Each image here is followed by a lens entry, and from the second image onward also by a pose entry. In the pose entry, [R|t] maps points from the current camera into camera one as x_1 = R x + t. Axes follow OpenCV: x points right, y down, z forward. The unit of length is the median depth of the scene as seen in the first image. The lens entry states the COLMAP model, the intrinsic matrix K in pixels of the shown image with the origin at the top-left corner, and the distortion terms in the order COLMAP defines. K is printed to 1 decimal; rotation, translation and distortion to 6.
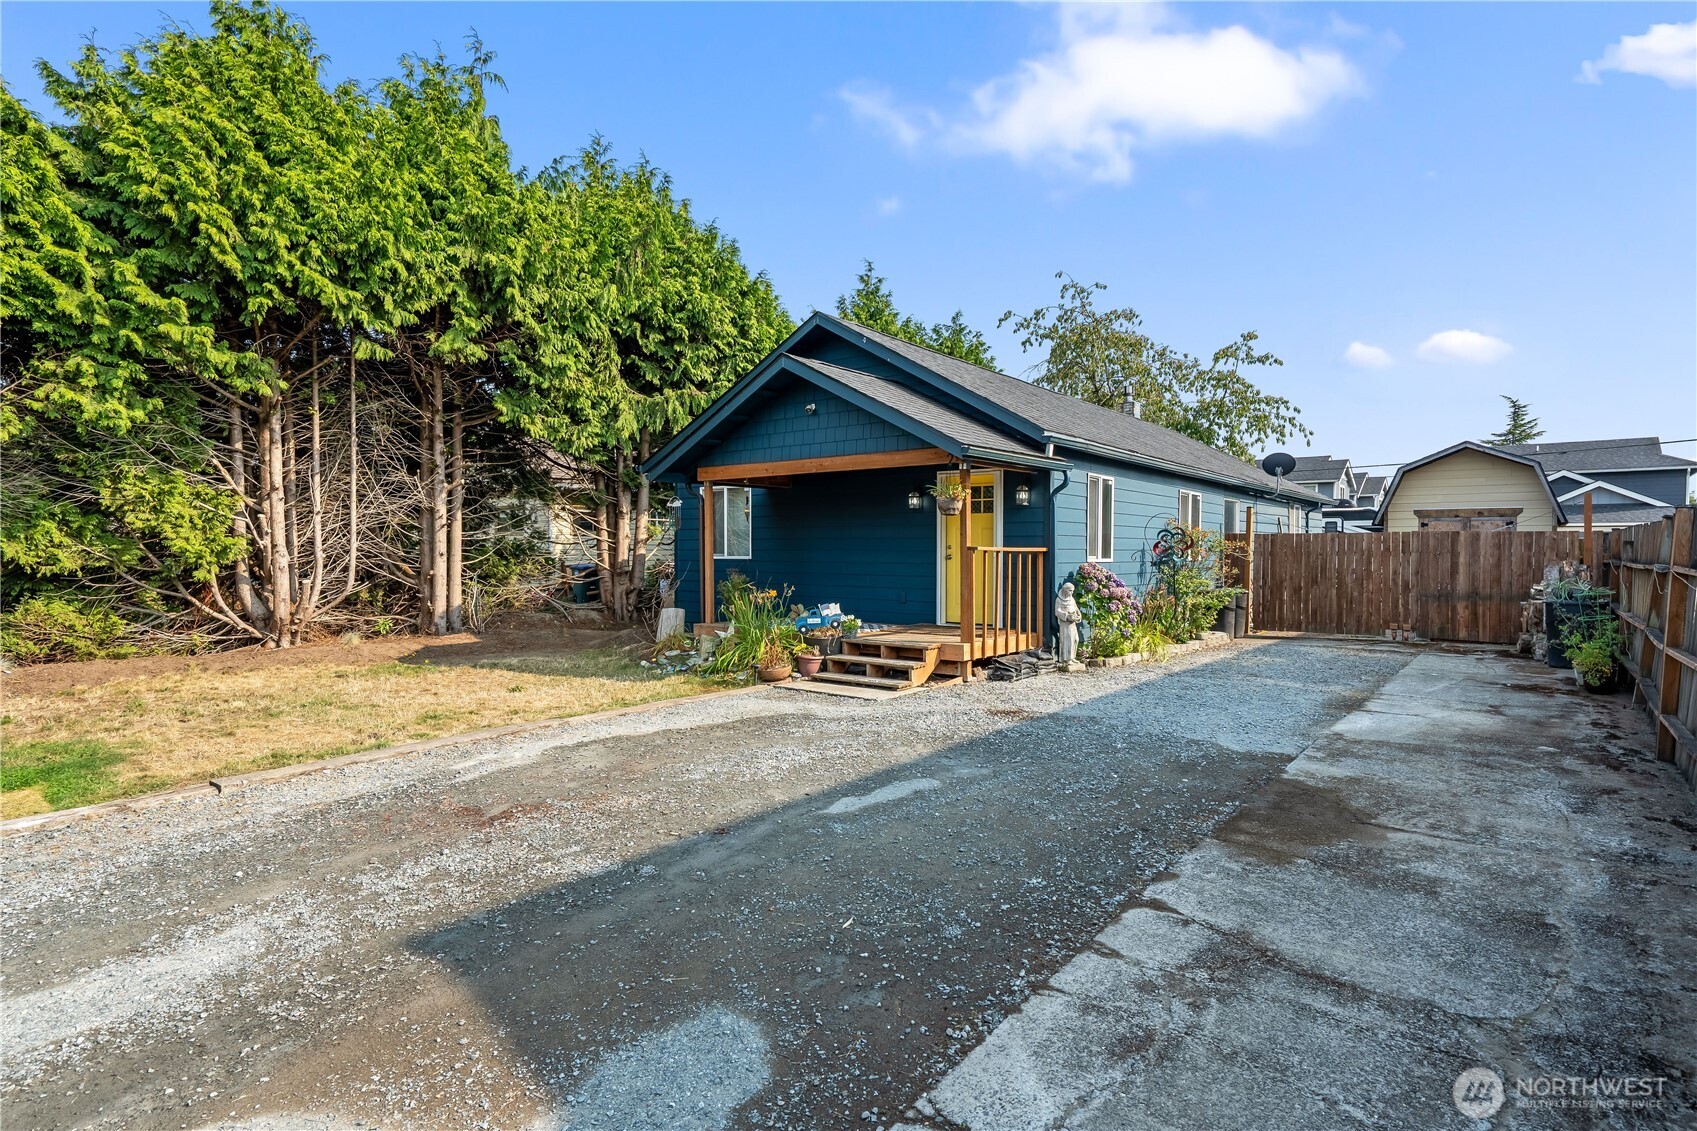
lens RADIAL K [[949.1, 0, 955.4], [0, 949.1, 593.9], [0, 0, 1]] dist [0.007071, -0.002670]
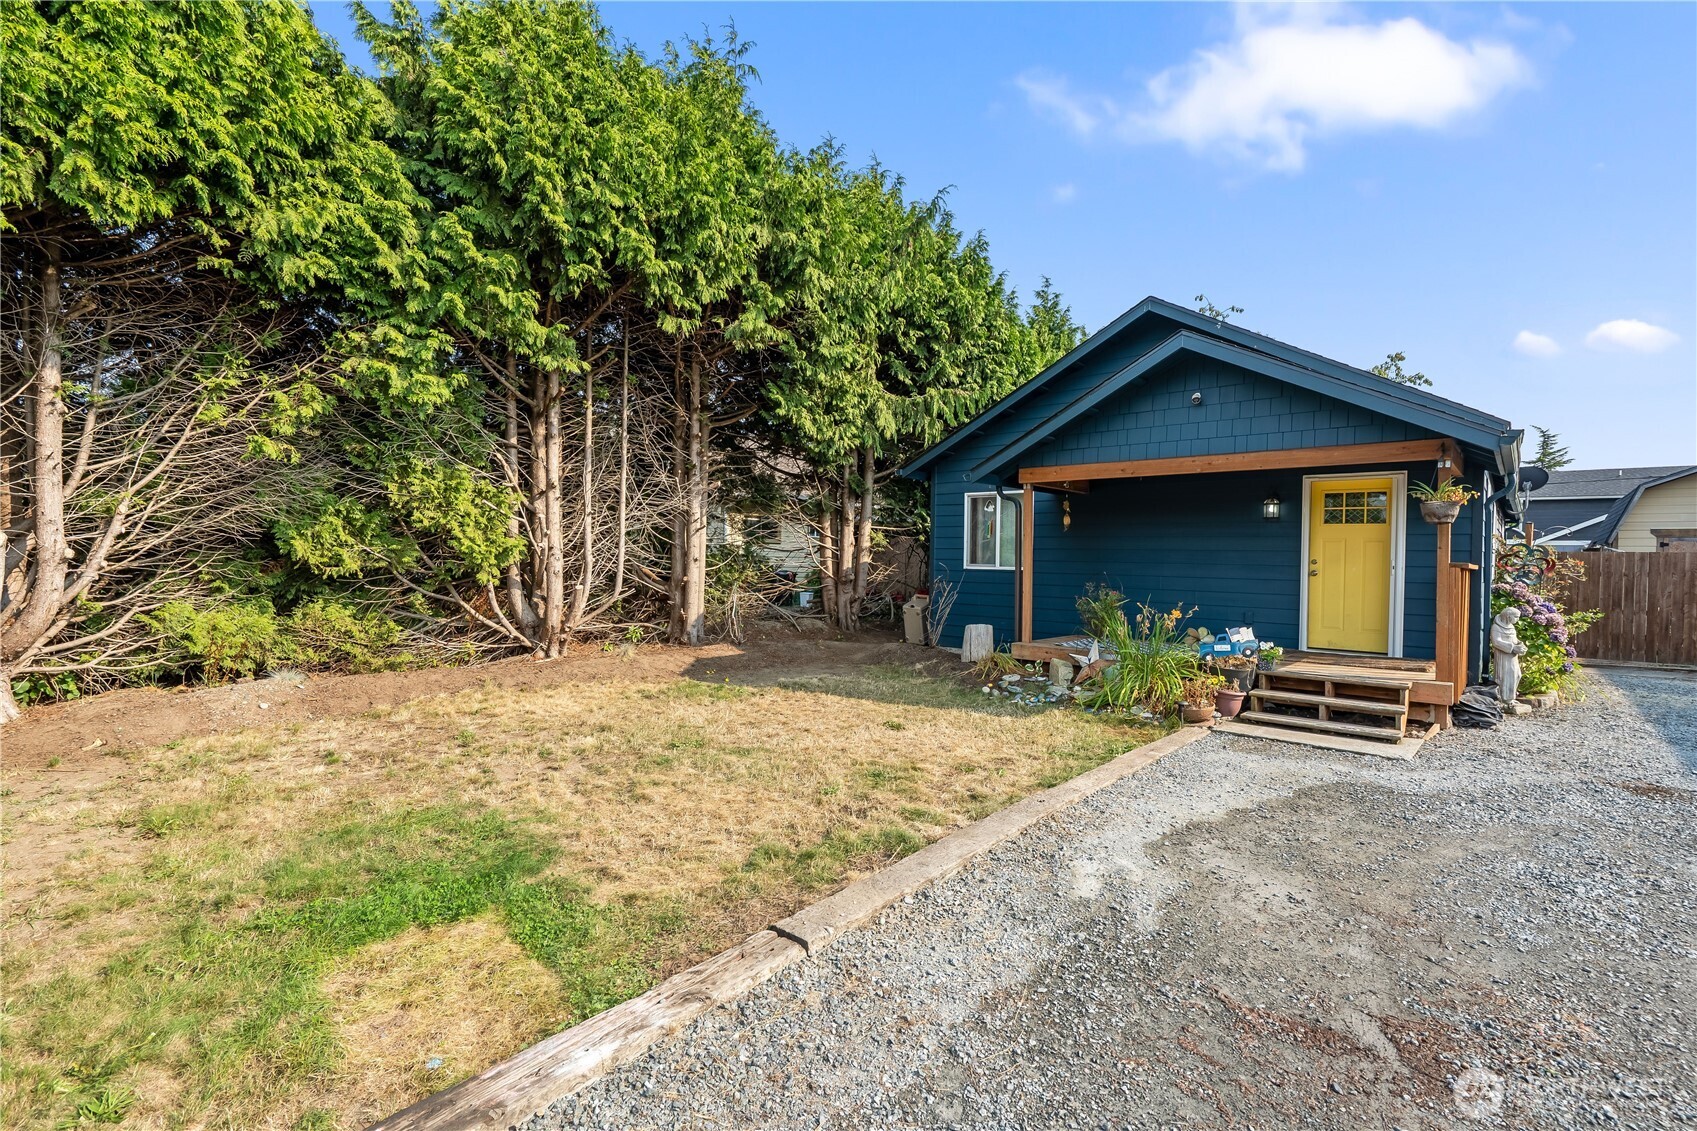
lens RADIAL K [[777.0, 0, 855.4], [0, 777.0, 576.8], [0, 0, 1]] dist [-0.004157, -0.001474]
pose [[0.998958, 0.017019, -0.042340, -0.409150], [-0.018011, 0.999569, -0.023172, -0.011539], [0.041927, 0.023911, 0.998835, 0.279571]]
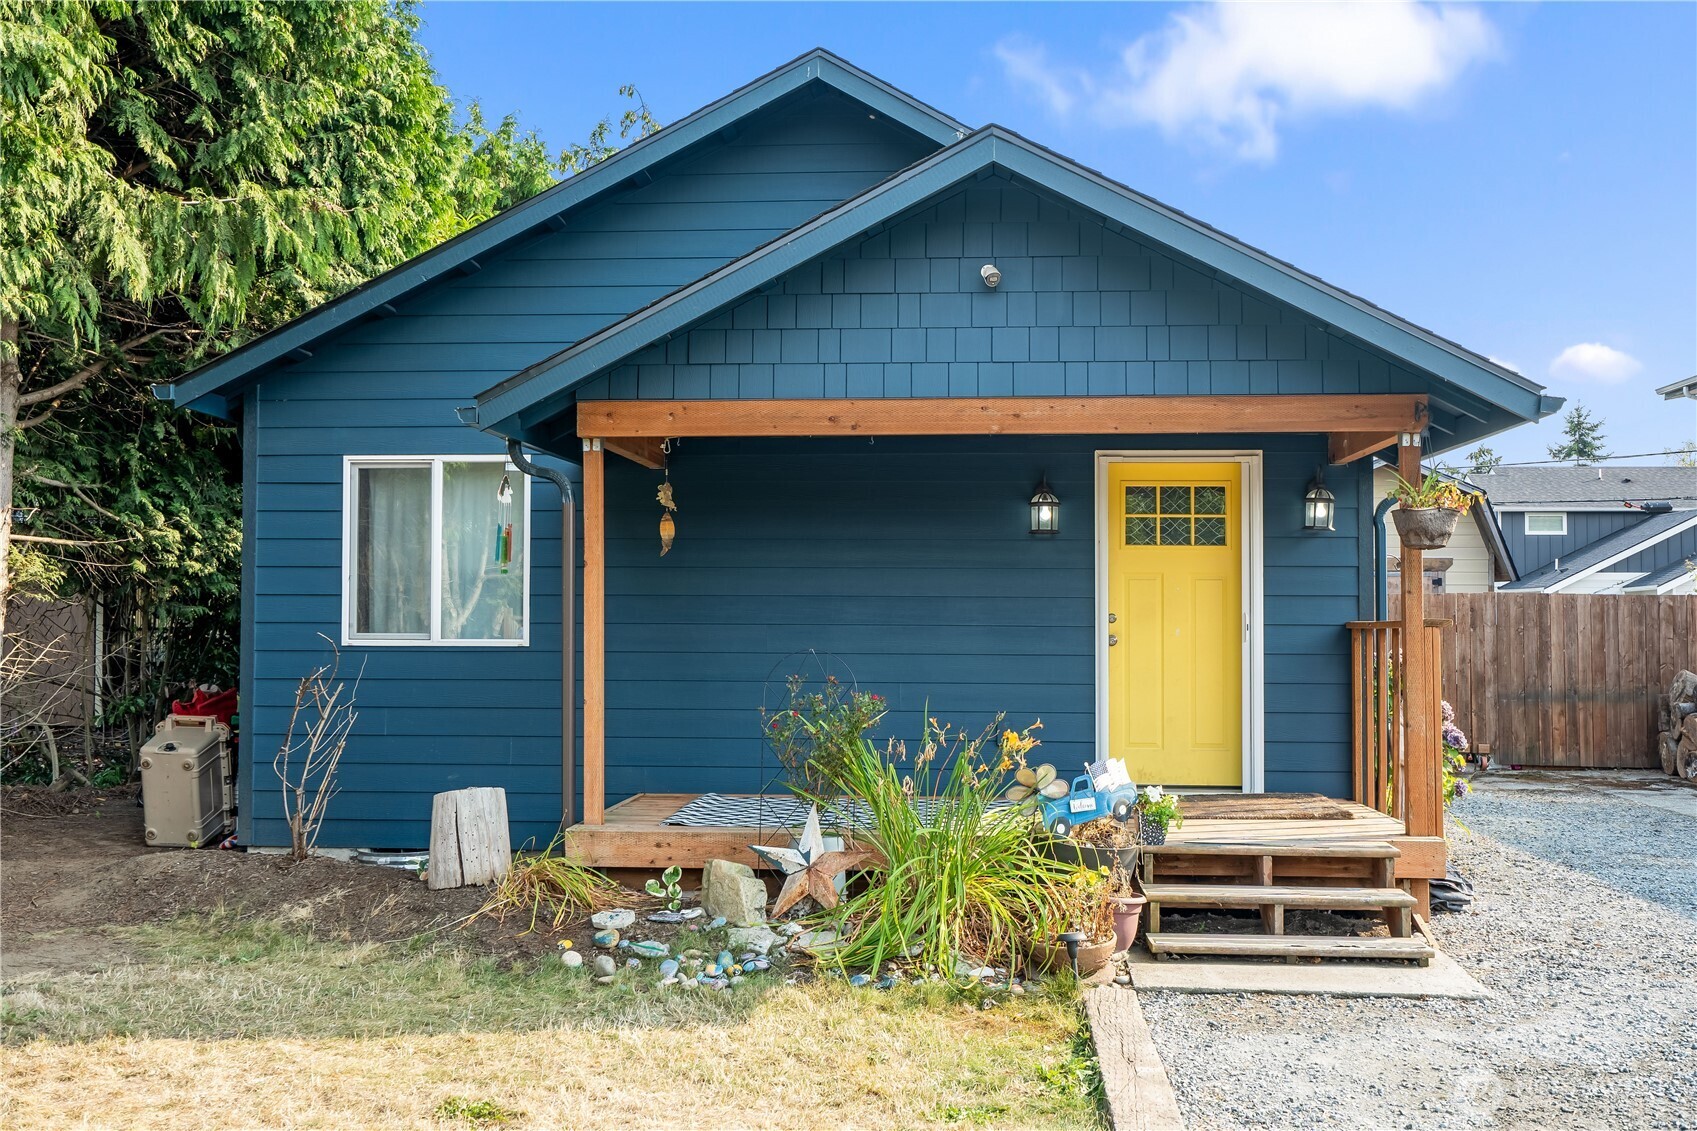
lens RADIAL K [[1605.8, 0, 787.8], [0, 1605.8, 577.0], [0, 0, 1]] dist [0.008998, 0.000000]
pose [[0.829887, 0.015475, 0.557717, -0.576580], [0.024040, 0.997695, -0.063455, -0.024740], [-0.557414, 0.066068, 0.827602, 0.470207]]
